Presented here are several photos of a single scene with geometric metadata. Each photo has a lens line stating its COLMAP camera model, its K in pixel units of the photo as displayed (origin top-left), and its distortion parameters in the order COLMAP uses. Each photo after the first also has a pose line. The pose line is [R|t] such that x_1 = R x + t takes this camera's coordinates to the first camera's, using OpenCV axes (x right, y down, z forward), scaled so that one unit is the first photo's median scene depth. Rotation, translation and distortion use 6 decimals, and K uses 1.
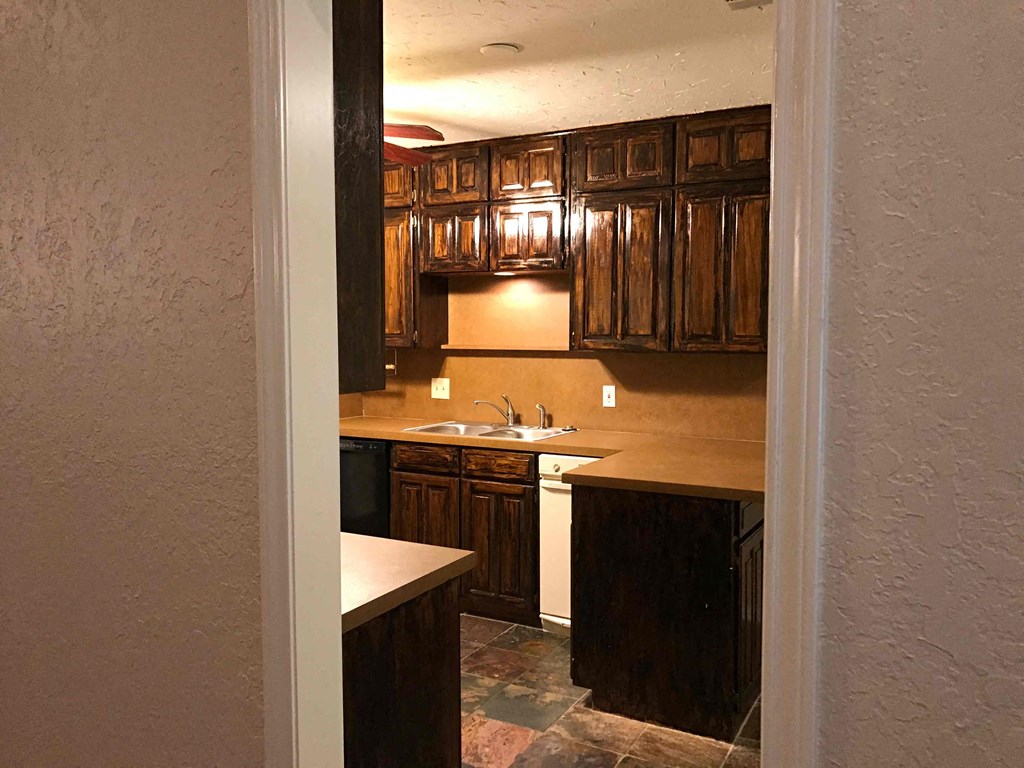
lens RADIAL K [[833.6, 0, 515.0], [0, 833.6, 380.5], [0, 0, 1]] dist [0.034586, -0.040181]
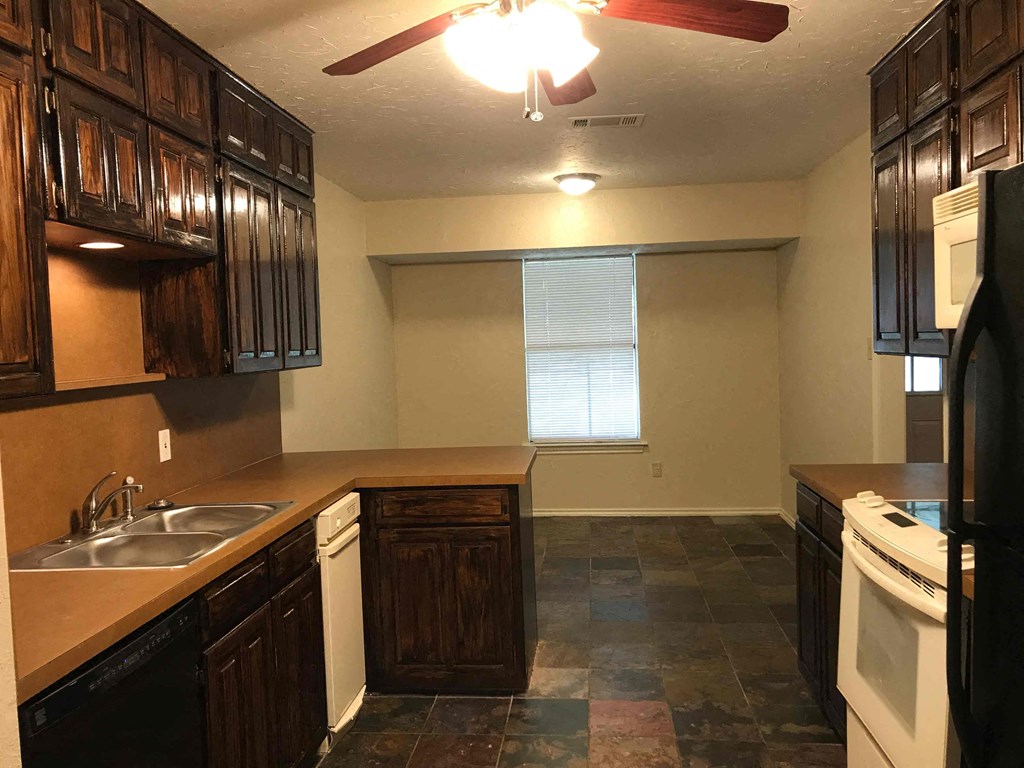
lens RADIAL K [[833.6, 0, 512.8], [0, 833.6, 377.9], [0, 0, 1]] dist [0.034586, -0.040181]
pose [[-0.387494, -0.031407, 0.921337, -0.642410], [0.092640, 0.993034, 0.072814, -0.060794], [-0.917205, 0.113568, -0.381885, 1.015175]]
